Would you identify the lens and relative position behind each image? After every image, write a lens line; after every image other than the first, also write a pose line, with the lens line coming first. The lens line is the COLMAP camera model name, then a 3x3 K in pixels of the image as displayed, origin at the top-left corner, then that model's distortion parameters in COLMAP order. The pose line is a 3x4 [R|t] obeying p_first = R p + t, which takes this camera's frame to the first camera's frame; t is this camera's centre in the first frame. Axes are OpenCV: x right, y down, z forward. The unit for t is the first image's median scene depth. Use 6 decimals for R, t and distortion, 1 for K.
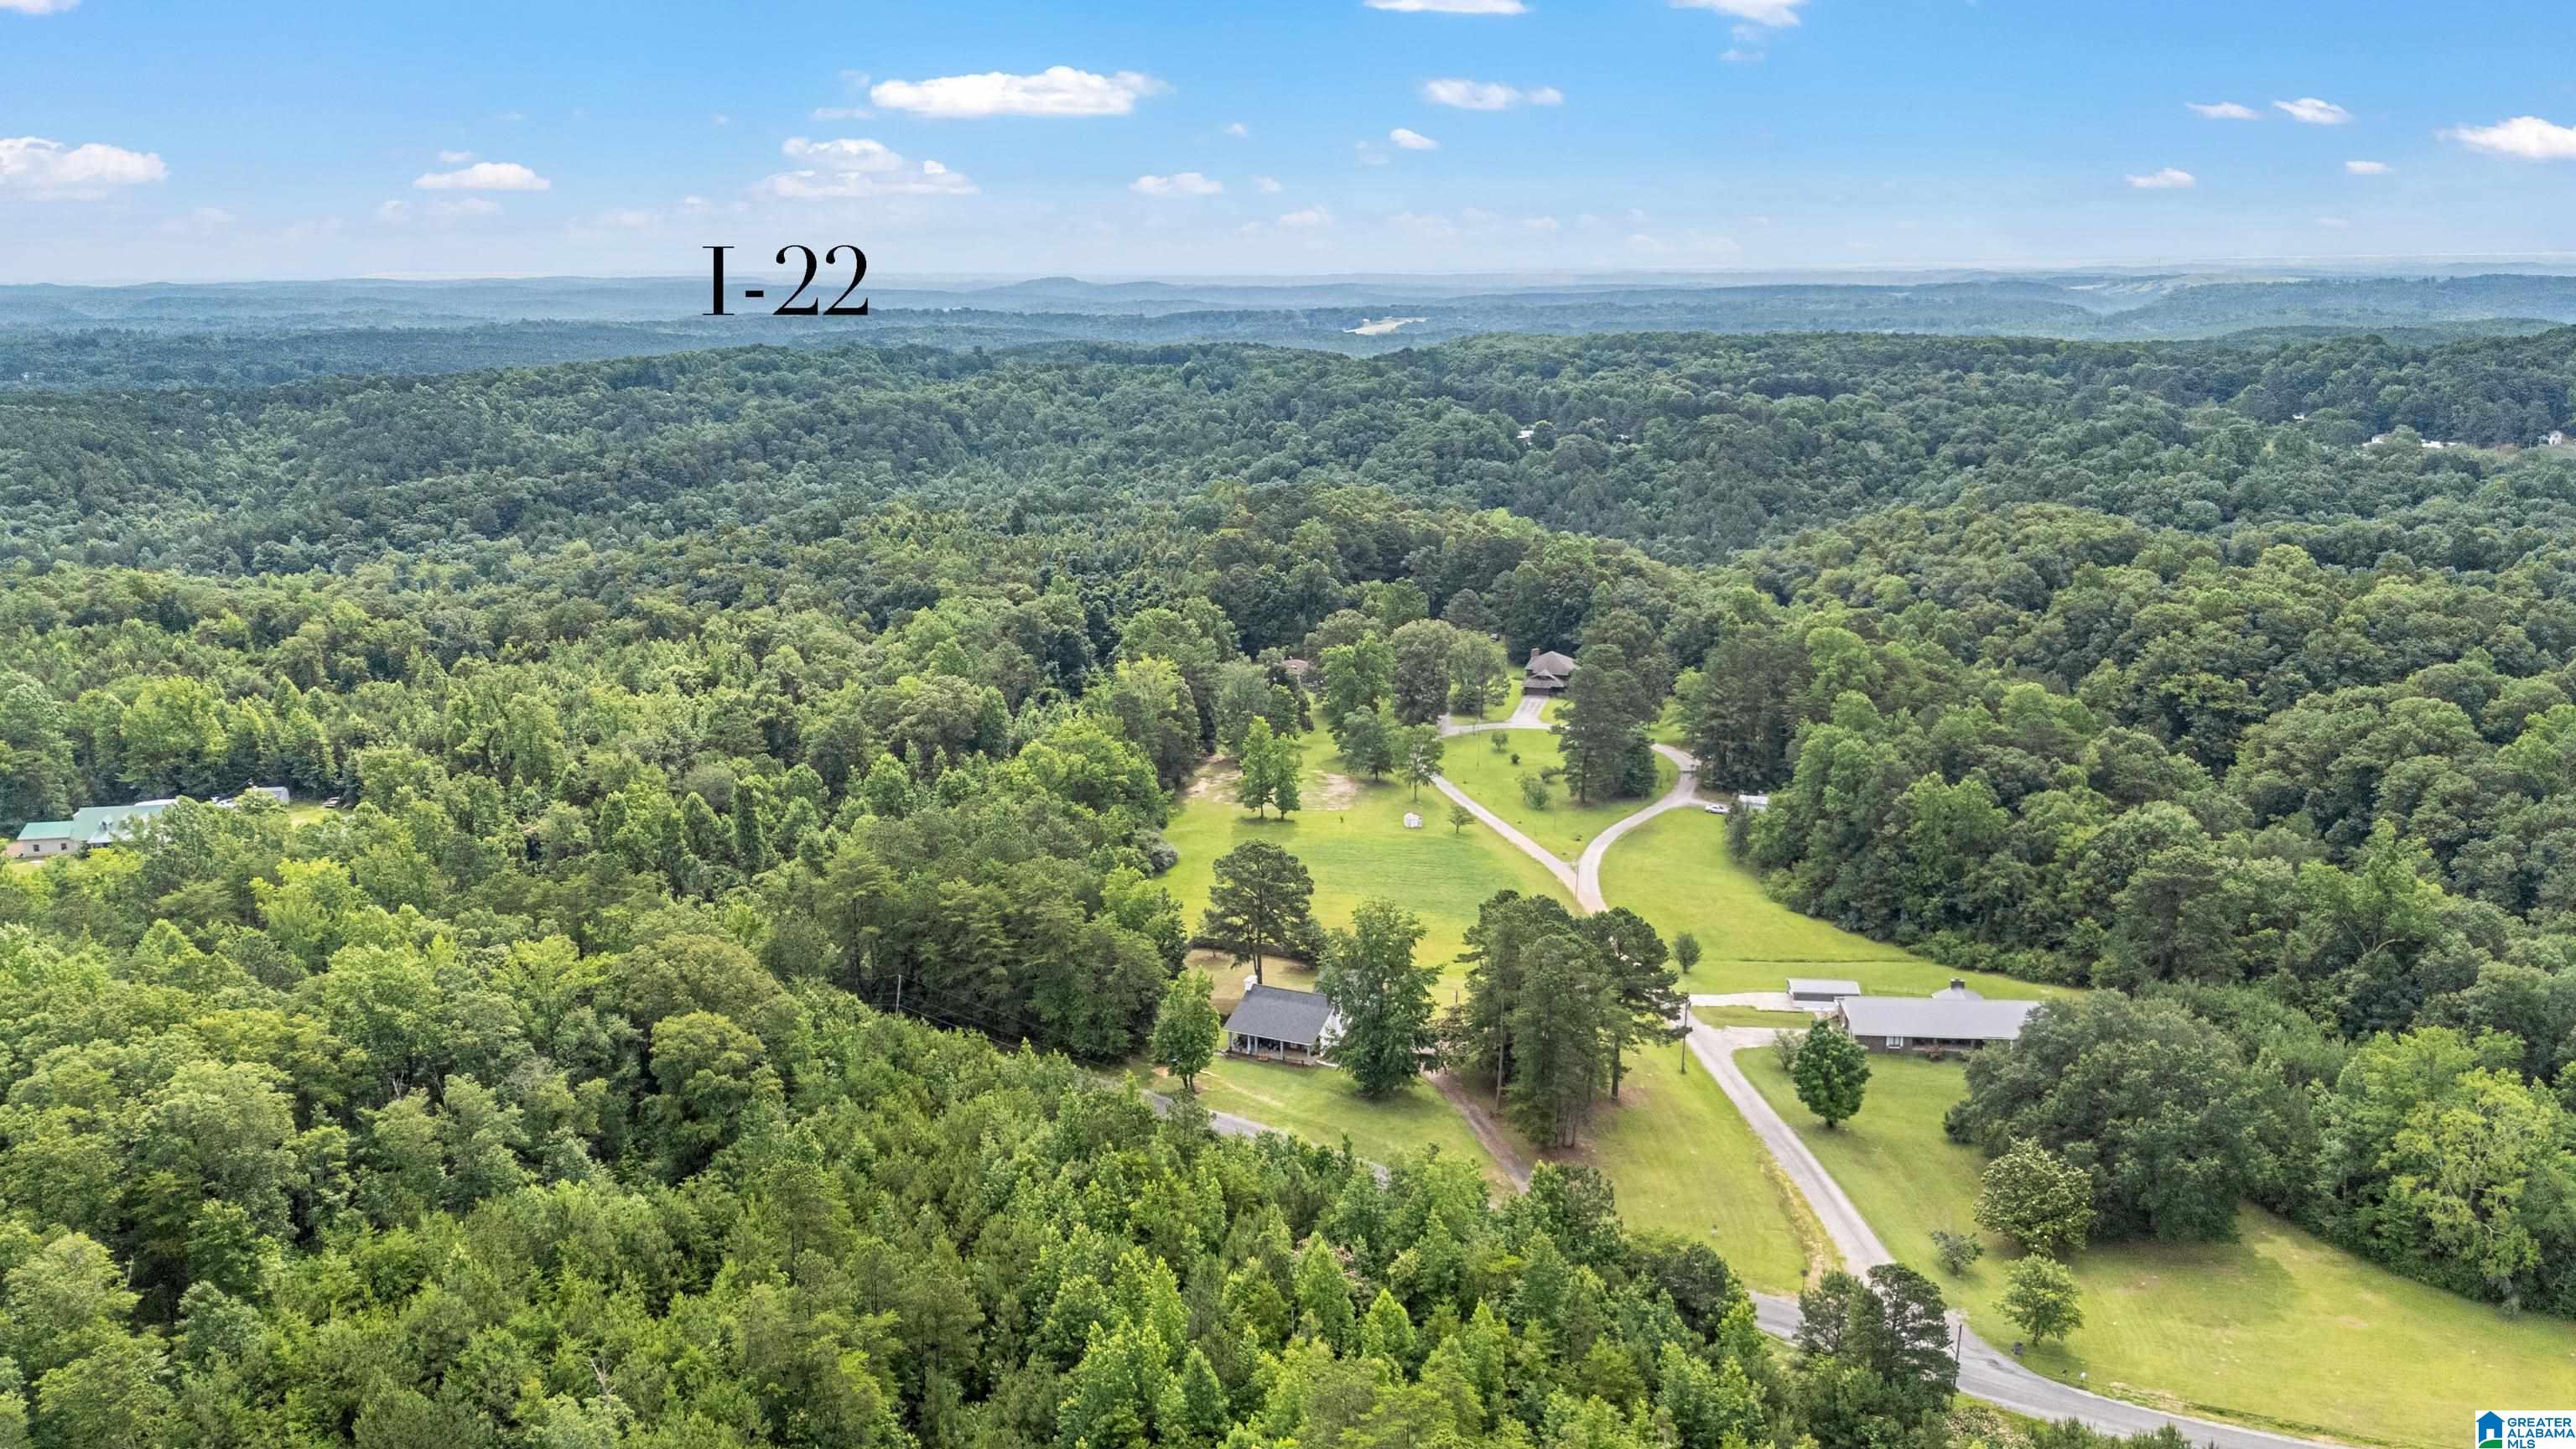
lens RADIAL K [[1896.3, 0, 1280.4], [0, 1896.3, 721.3], [0, 0, 1]] dist [0.001671, -0.001840]
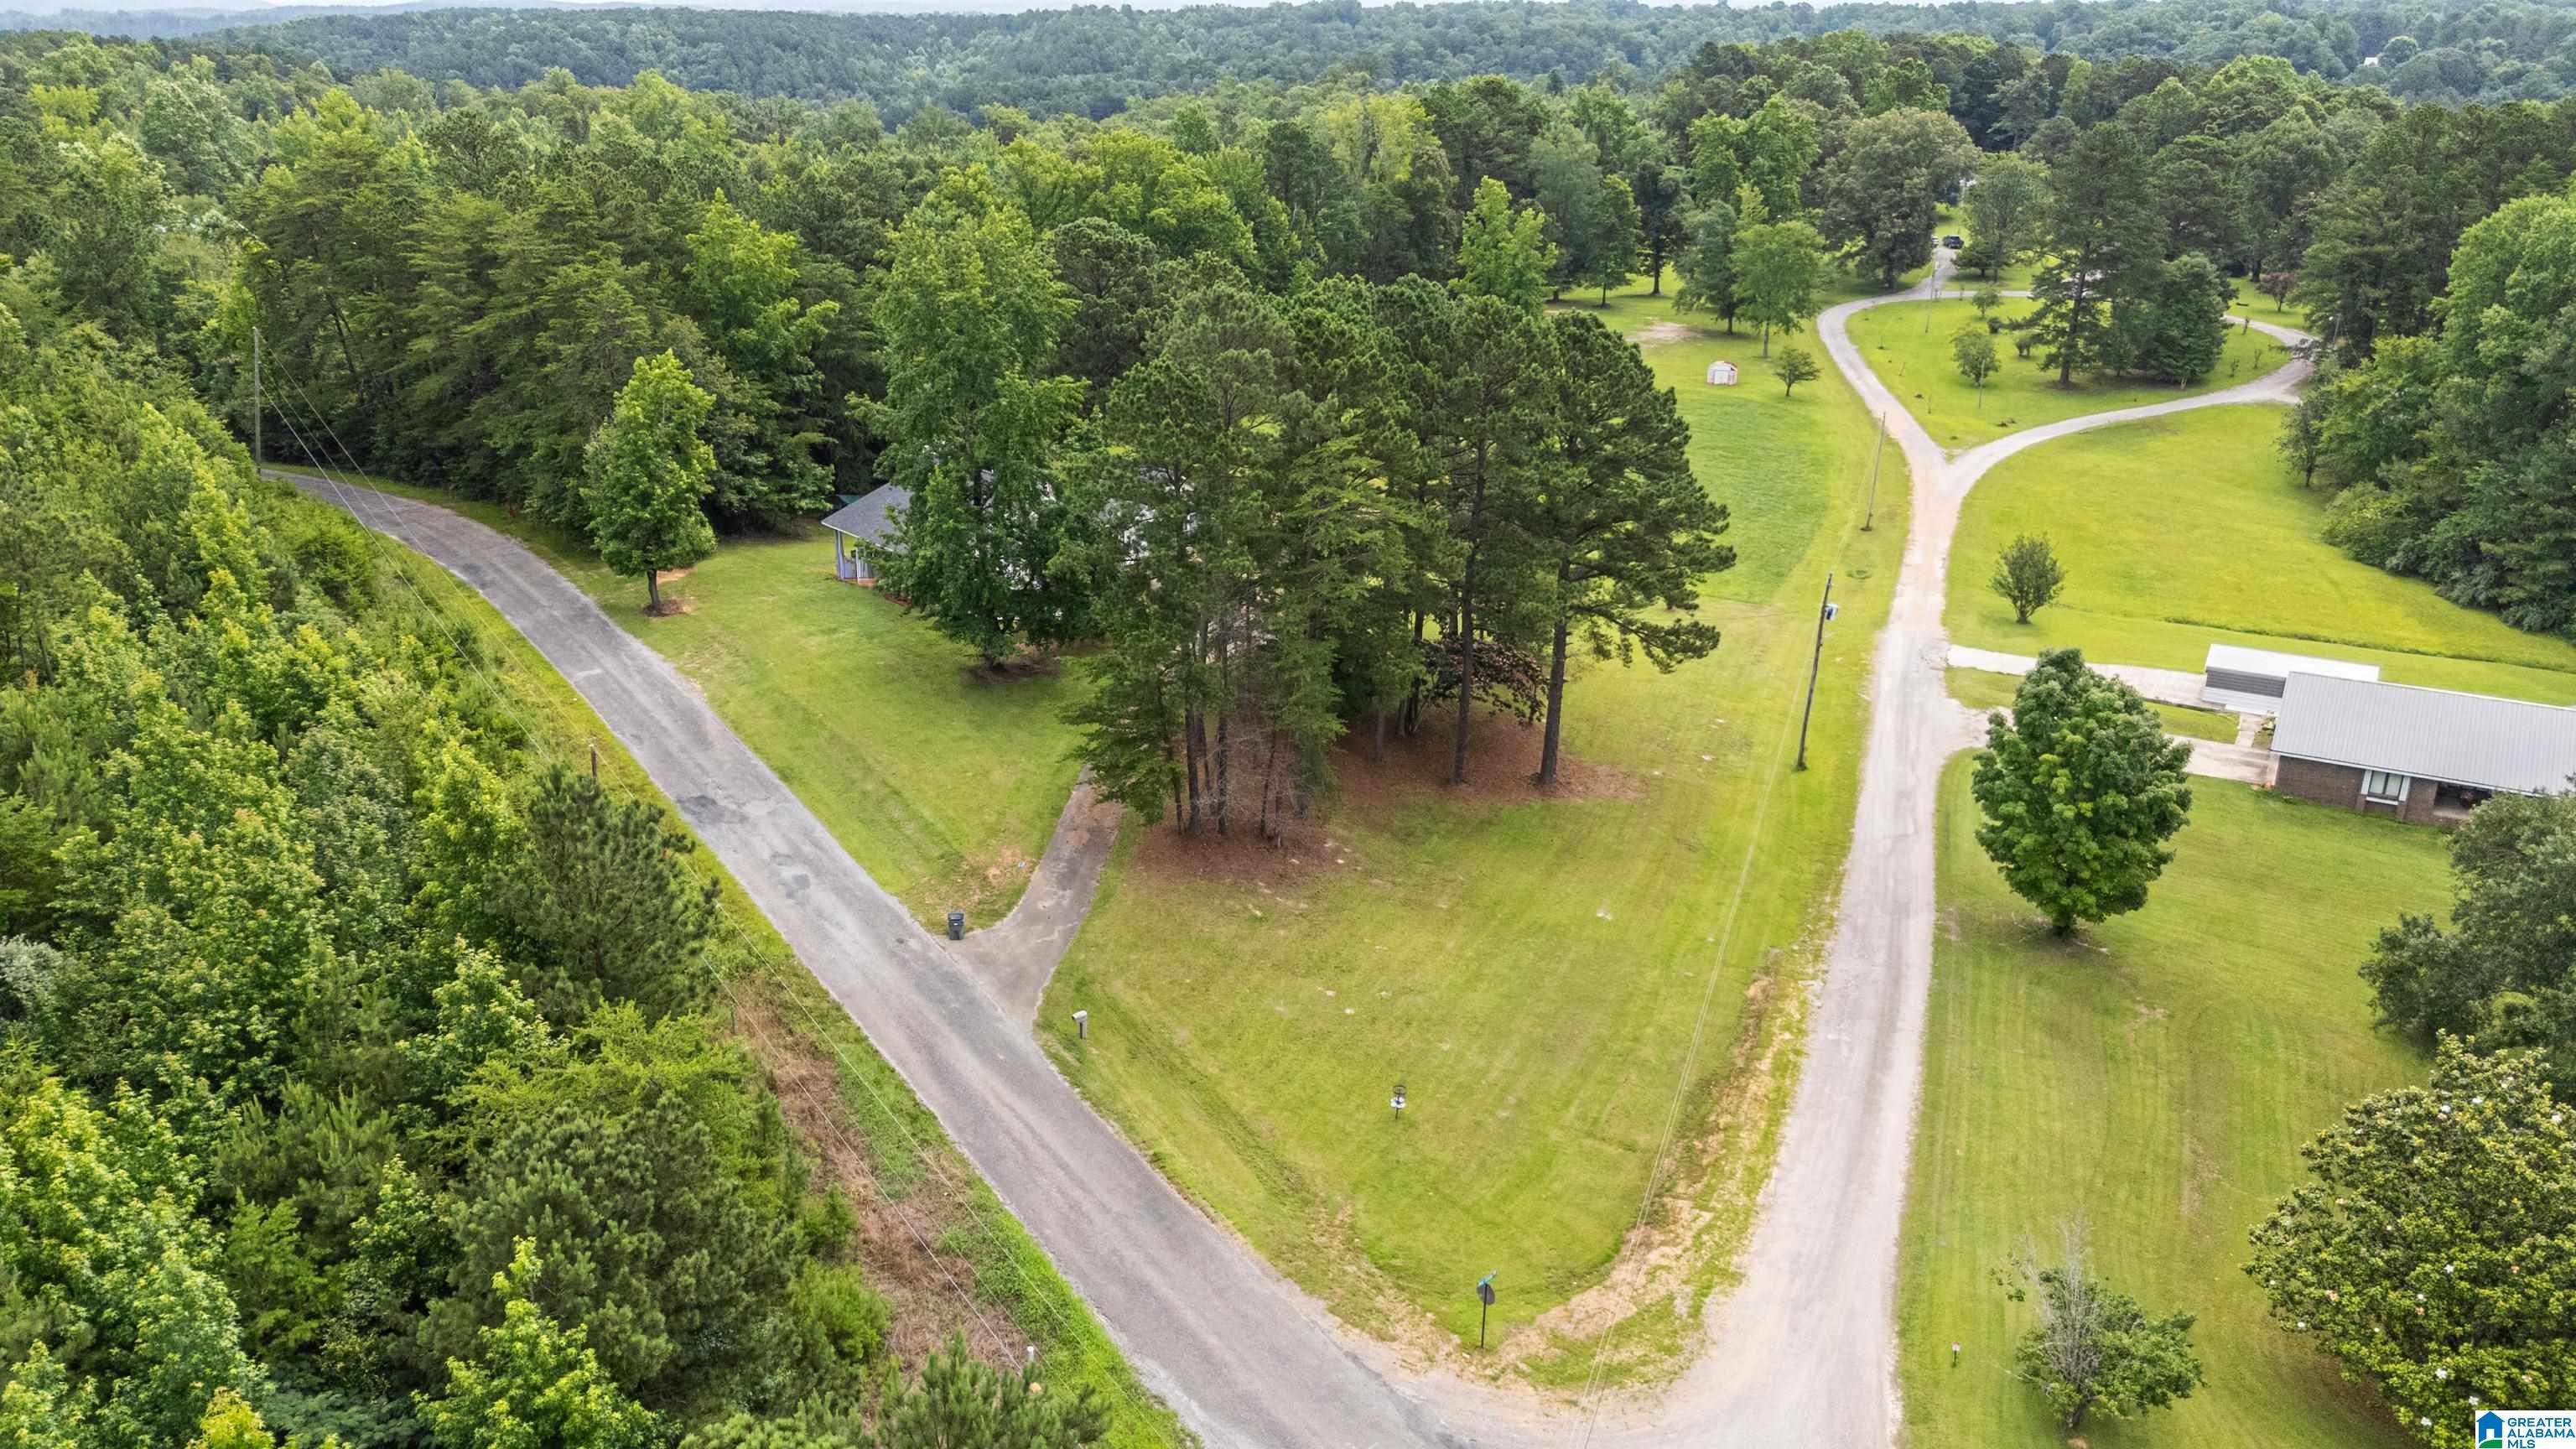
lens RADIAL K [[1896.3, 0, 1280.4], [0, 1896.3, 721.3], [0, 0, 1]] dist [0.001671, -0.001840]
pose [[0.905638, 0.150258, -0.396538, 0.225534], [-0.100768, 0.984587, 0.142945, 0.101686], [0.411905, -0.089498, 0.906821, 0.455926]]
